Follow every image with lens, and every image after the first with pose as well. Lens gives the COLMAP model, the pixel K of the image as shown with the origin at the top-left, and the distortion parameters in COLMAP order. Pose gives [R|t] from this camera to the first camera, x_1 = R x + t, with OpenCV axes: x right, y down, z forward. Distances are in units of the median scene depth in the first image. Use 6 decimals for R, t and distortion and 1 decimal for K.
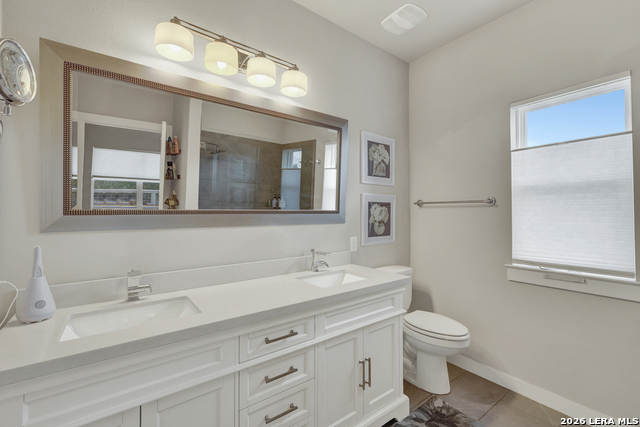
lens RADIAL K [[272.9, 0, 317.5], [0, 272.9, 210.8], [0, 0, 1]] dist [0.002633, 0.000788]
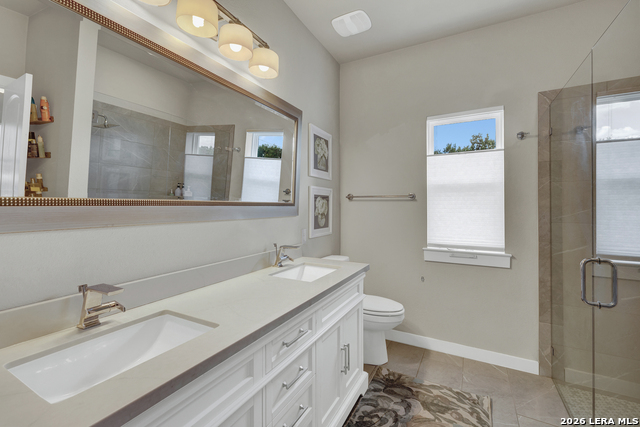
lens RADIAL K [[274.6, 0, 318.1], [0, 274.6, 208.8], [0, 0, 1]] dist [-0.003273, -0.000053]
pose [[0.913844, 0.001205, 0.406064, -0.234060], [-0.009435, 0.999789, 0.018267, 0.001482], [-0.405956, -0.020524, 0.913662, 0.064294]]
